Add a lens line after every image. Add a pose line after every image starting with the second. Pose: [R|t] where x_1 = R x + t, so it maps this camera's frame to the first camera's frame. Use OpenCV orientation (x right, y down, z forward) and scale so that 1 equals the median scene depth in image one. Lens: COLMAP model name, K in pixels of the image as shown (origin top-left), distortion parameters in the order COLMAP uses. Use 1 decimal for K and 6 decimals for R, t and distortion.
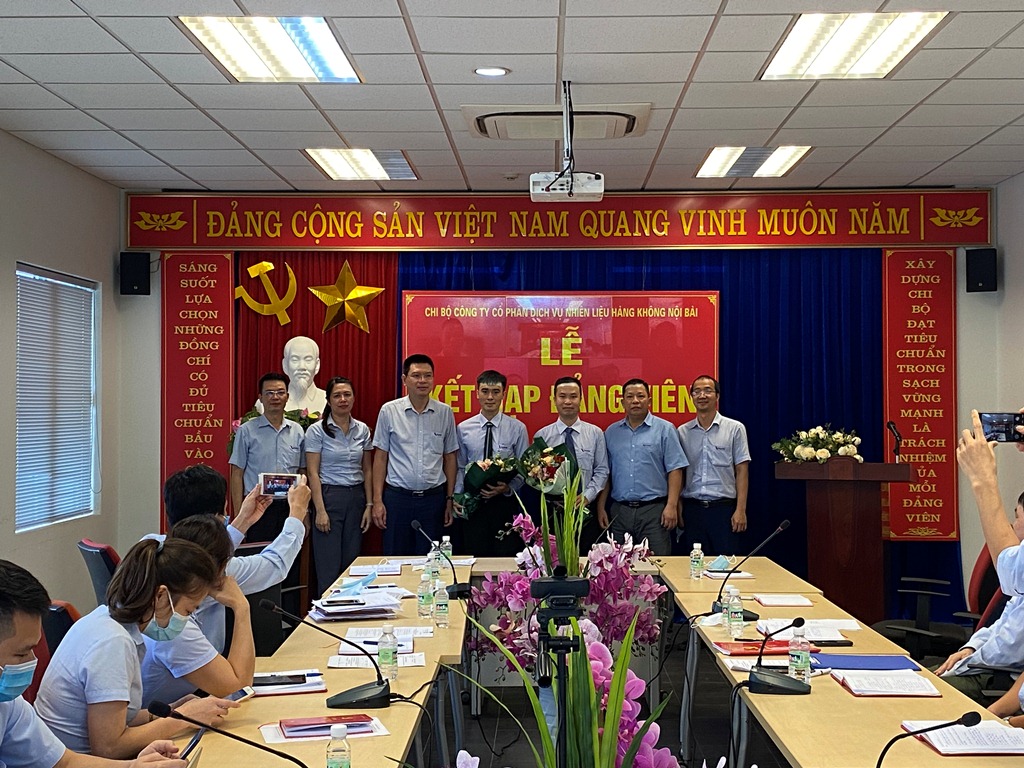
lens RADIAL K [[1485.7, 0, 526.4], [0, 1485.7, 369.2], [0, 0, 1]] dist [0.098169, -0.002836]
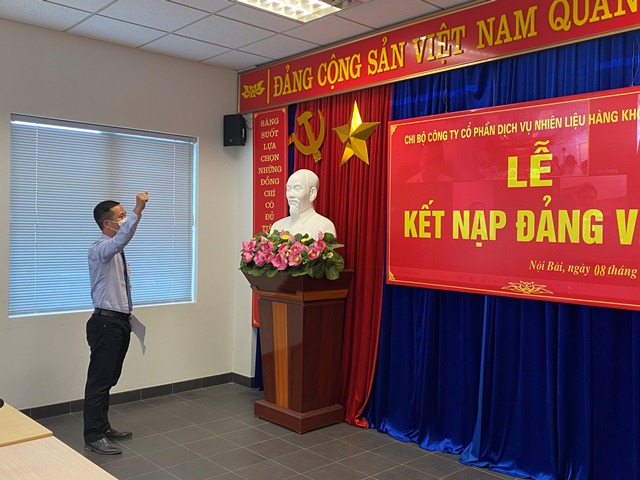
lens RADIAL K [[613.0, 0, 318.0], [0, 613.0, 235.1], [0, 0, 1]] dist [0.105993, -0.213717]
pose [[0.681535, 0.023018, -0.731424, 0.205867], [-0.005229, 0.999633, 0.026586, 0.016552], [0.731767, -0.014294, 0.681405, 0.664310]]
